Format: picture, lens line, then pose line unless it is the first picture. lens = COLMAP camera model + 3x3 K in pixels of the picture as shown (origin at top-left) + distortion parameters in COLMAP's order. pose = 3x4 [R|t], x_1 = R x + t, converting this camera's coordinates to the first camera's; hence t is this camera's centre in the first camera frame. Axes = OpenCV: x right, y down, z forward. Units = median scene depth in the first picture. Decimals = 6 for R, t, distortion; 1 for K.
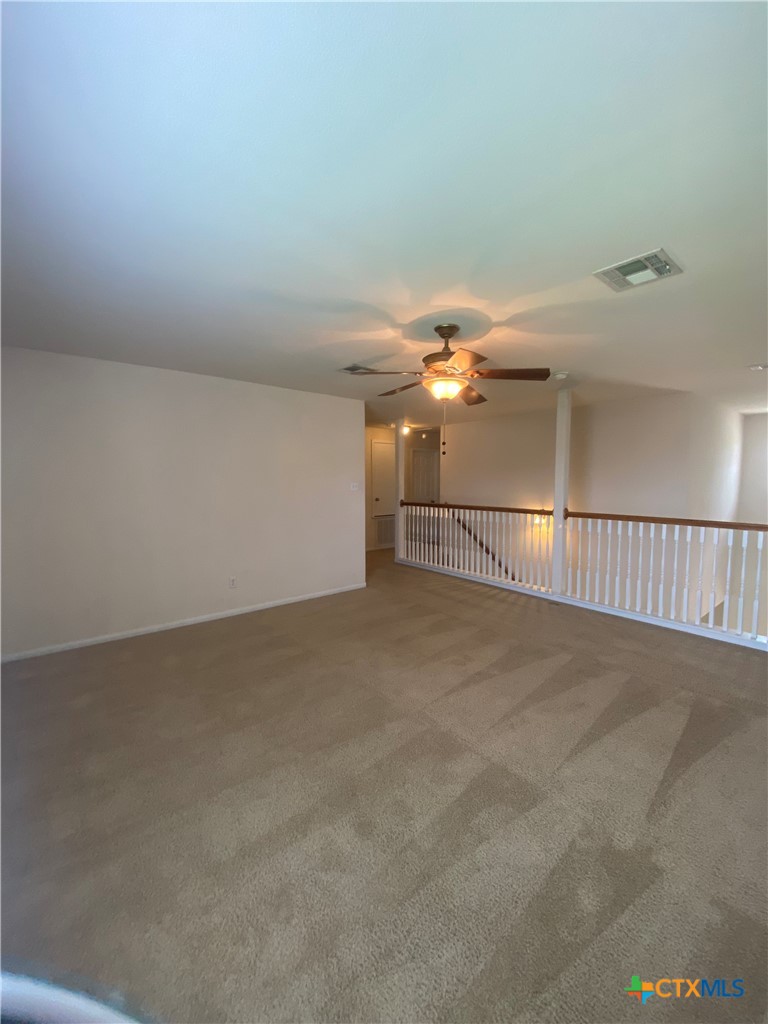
lens RADIAL K [[415.6, 0, 385.9], [0, 415.6, 511.0], [0, 0, 1]] dist [0.056156, -0.046683]
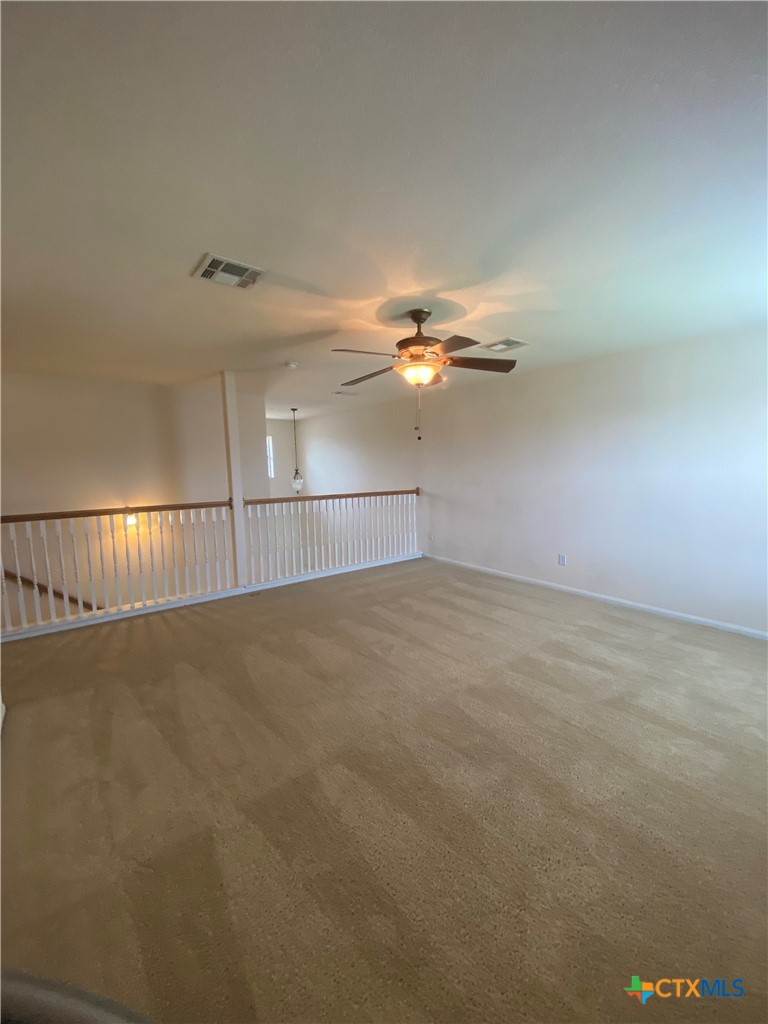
lens RADIAL K [[415.6, 0, 385.9], [0, 415.6, 511.0], [0, 0, 1]] dist [0.056156, -0.046683]
pose [[0.022876, -0.113037, 0.993327, -0.715508], [0.092832, 0.989535, 0.110467, -0.068165], [-0.995419, 0.089685, 0.033130, 0.856358]]
